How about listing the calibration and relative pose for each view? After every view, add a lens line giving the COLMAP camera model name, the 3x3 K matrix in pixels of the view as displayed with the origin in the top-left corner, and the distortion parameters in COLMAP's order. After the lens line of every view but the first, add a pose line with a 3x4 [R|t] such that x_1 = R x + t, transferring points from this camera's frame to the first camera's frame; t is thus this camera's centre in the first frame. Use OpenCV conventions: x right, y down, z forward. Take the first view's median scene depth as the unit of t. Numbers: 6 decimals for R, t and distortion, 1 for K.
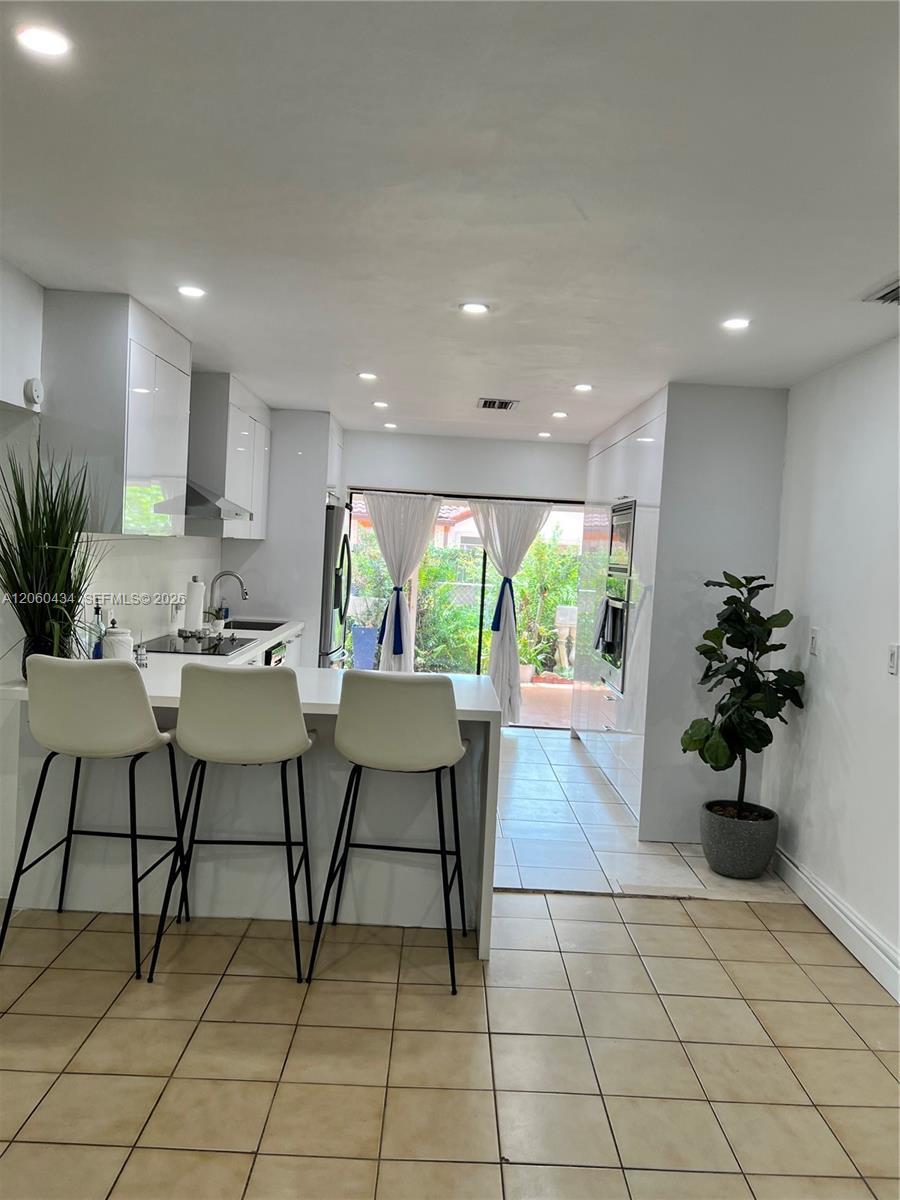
lens RADIAL K [[928.8, 0, 454.5], [0, 928.8, 598.3], [0, 0, 1]] dist [-0.005768, -0.002418]
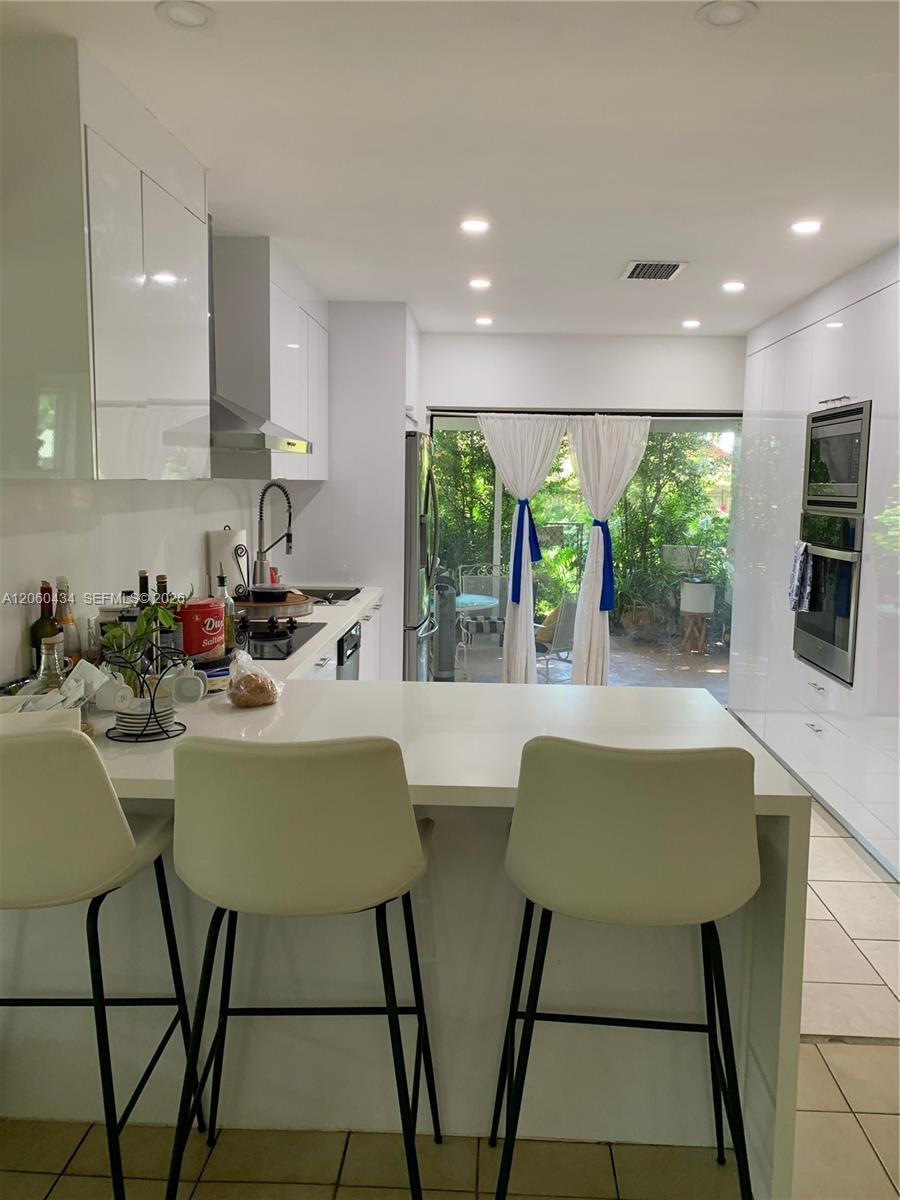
lens RADIAL K [[901.4, 0, 451.3], [0, 901.4, 597.9], [0, 0, 1]] dist [0.039675, -0.014427]
pose [[0.997190, -0.025302, -0.070509, -0.066476], [0.030566, 0.996744, 0.074610, -0.021851], [0.068391, -0.076556, 0.994717, 0.321481]]
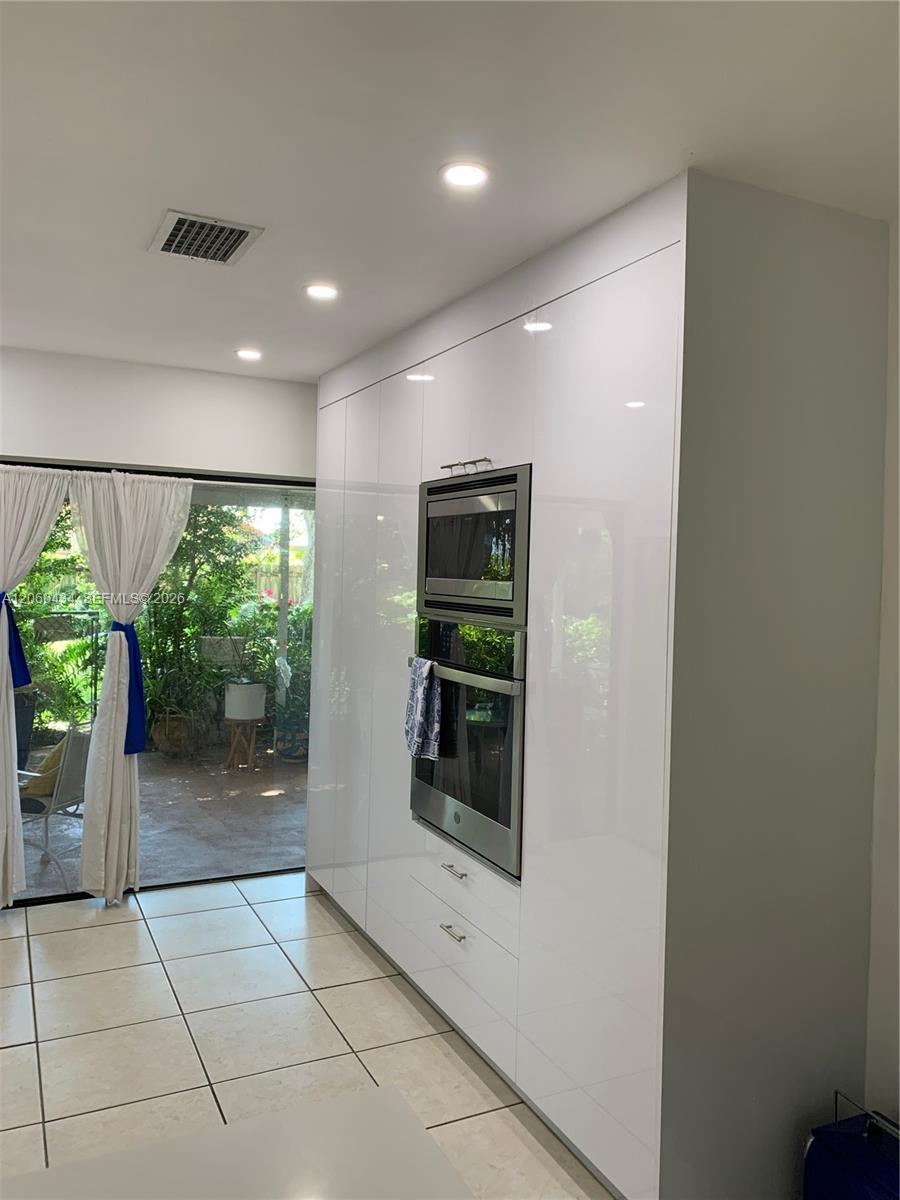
lens RADIAL K [[901.4, 0, 443.0], [0, 901.4, 578.4], [0, 0, 1]] dist [0.039675, -0.014427]
pose [[0.905187, -0.032324, 0.423783, -0.039496], [0.040836, 0.999105, -0.011019, -0.045900], [-0.423047, 0.027280, 0.905697, 0.623567]]
